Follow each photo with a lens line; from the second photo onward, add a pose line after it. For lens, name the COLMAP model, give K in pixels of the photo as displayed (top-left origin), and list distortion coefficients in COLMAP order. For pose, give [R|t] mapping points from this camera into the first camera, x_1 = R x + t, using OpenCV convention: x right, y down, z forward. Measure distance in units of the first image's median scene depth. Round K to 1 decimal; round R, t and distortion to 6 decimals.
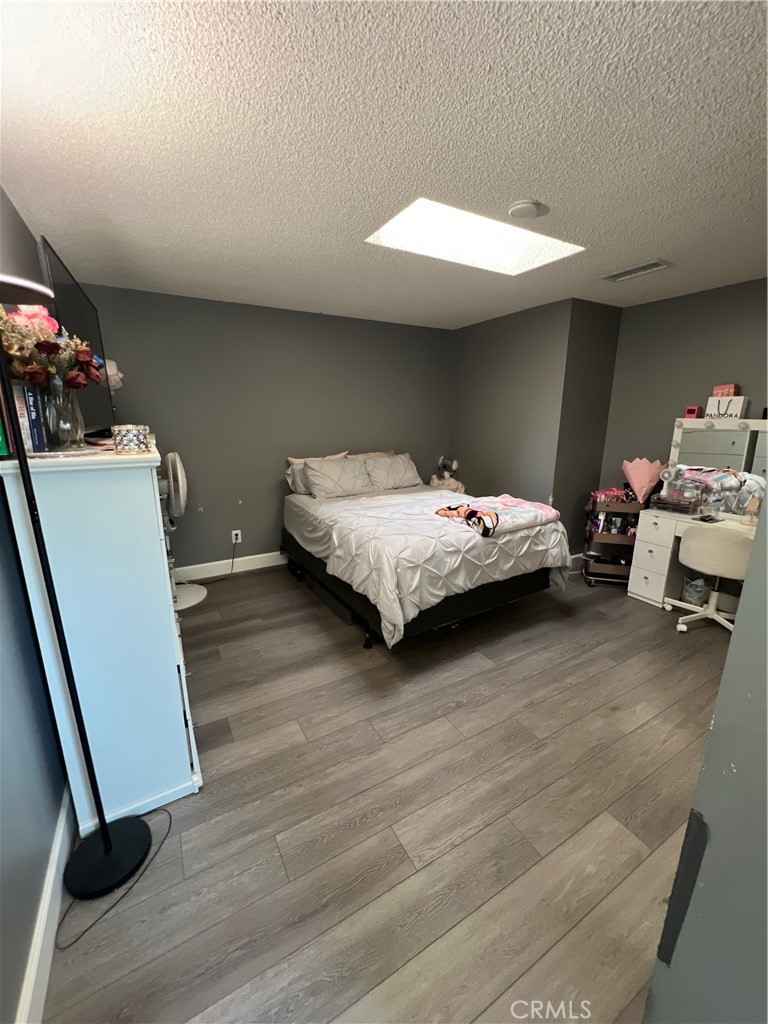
lens RADIAL K [[407.8, 0, 385.0], [0, 407.8, 511.4], [0, 0, 1]] dist [-0.002015, -0.000062]
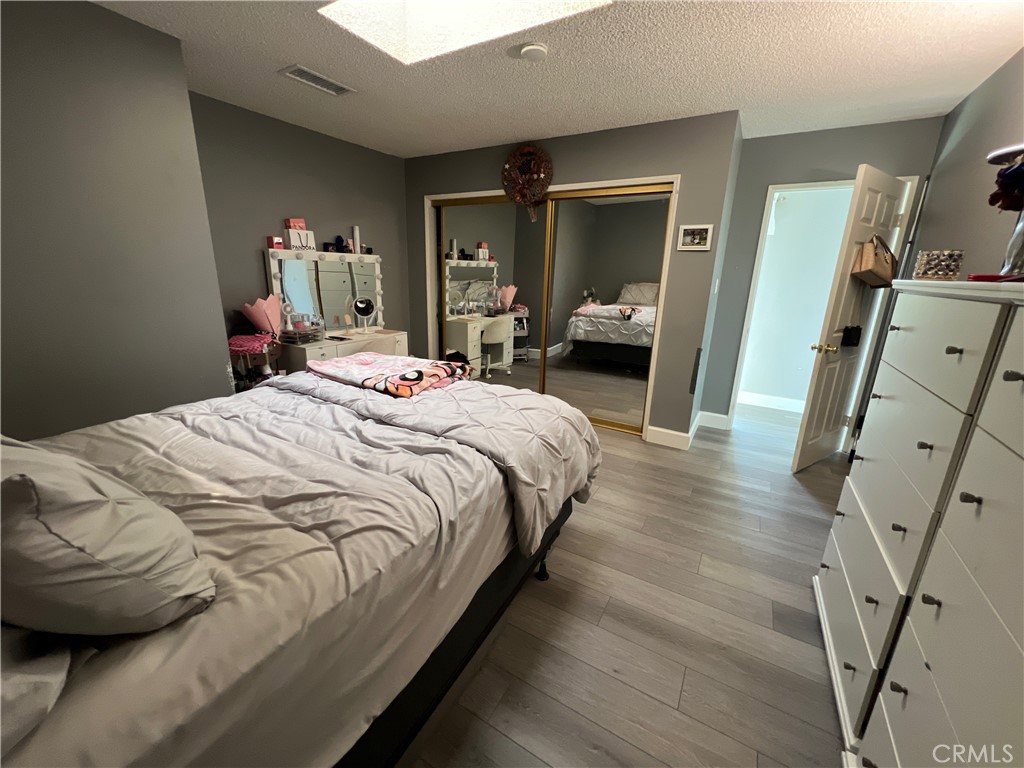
lens RADIAL K [[407.8, 0, 512.5], [0, 407.8, 383.6], [0, 0, 1]] dist [-0.002015, -0.000062]
pose [[-0.495044, -0.244485, 0.833762, -0.475438], [0.182683, 0.908858, 0.374973, -0.215636], [-0.849446, 0.337942, -0.405261, 1.113912]]
